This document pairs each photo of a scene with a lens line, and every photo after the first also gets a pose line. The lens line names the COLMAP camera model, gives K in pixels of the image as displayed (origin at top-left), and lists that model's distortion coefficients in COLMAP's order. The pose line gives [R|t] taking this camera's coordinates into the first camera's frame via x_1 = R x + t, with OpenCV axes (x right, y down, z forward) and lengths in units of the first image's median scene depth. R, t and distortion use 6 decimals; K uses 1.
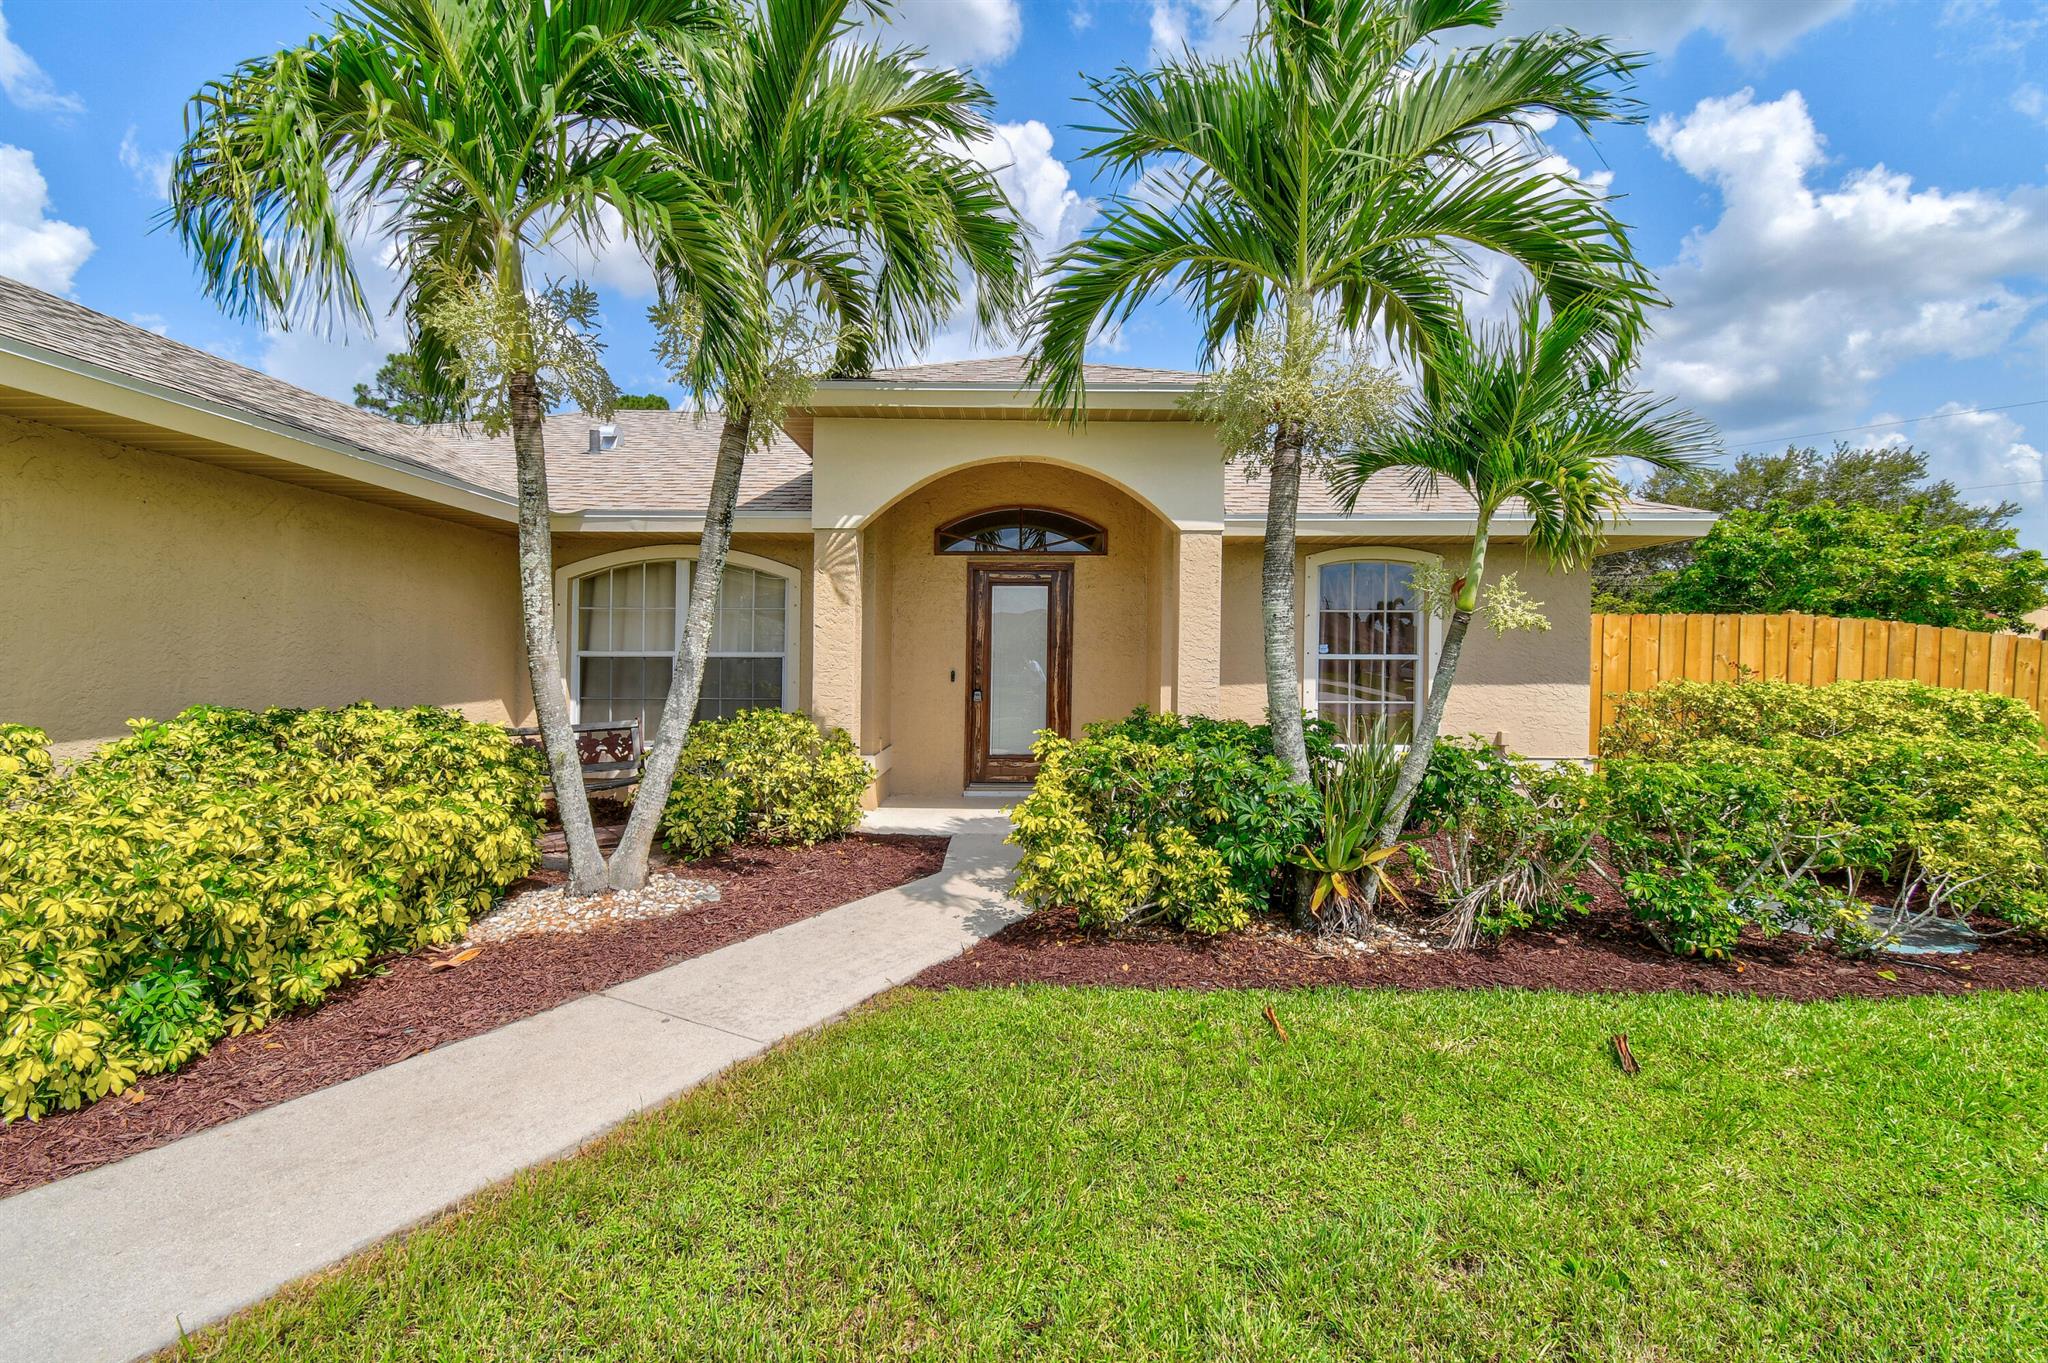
lens RADIAL K [[872.3, 0, 1035.2], [0, 872.3, 678.0], [0, 0, 1]] dist [0.012626, -0.018588]
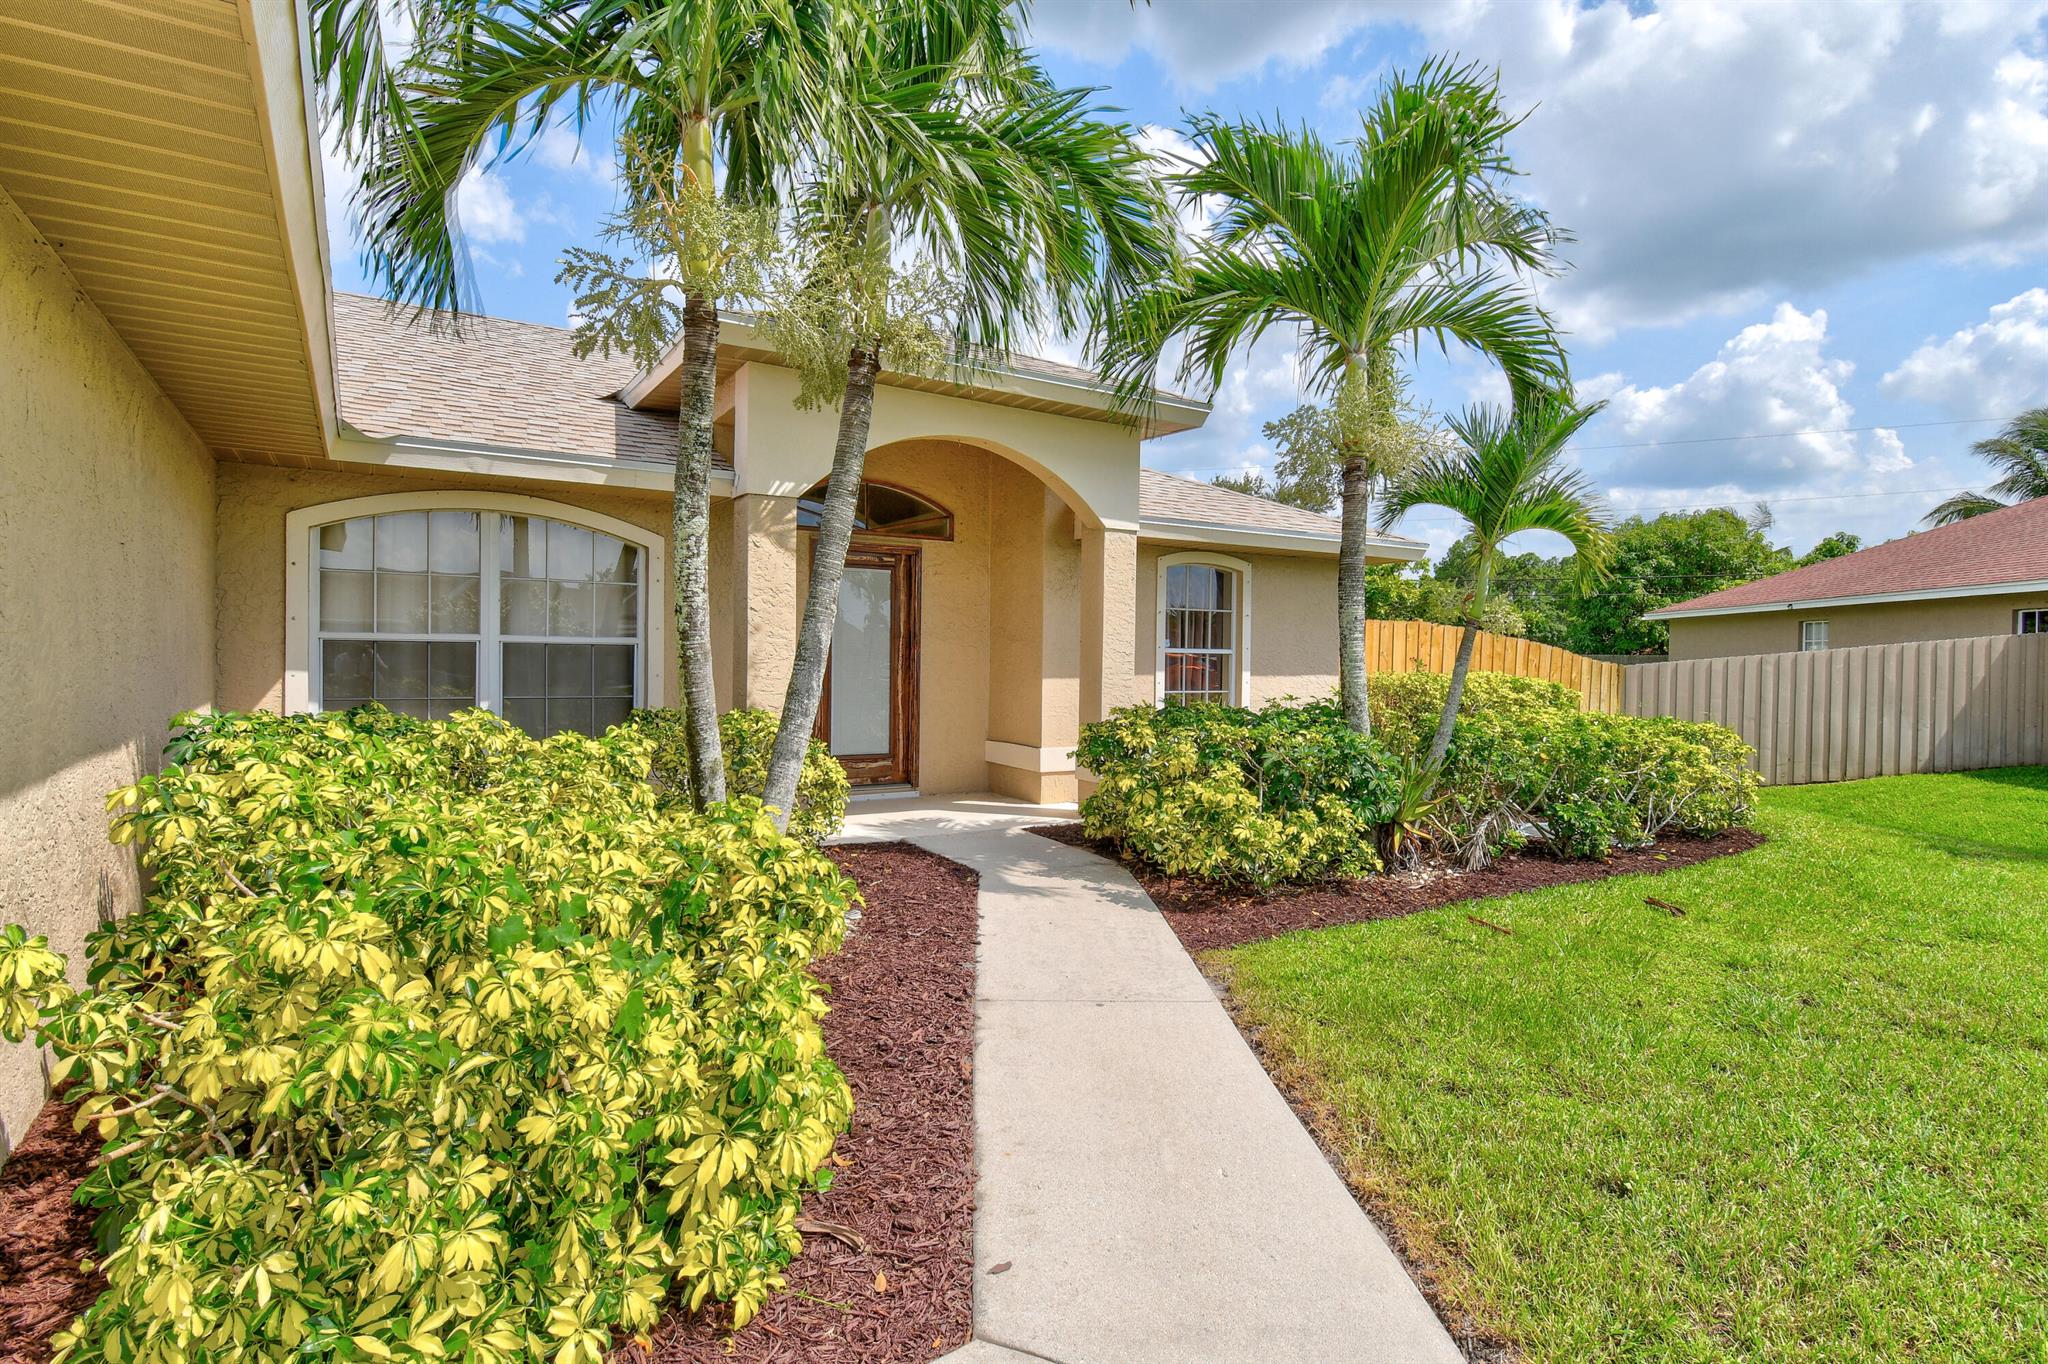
lens RADIAL K [[1033.8, 0, 1024.0], [0, 1033.8, 682.0], [0, 0, 1]] dist [0.001797, 0.000070]
pose [[0.852143, -0.004924, 0.523286, -0.553625], [-0.000544, 0.999947, 0.010296, 0.000539], [-0.523309, -0.009058, 0.852095, 0.008411]]
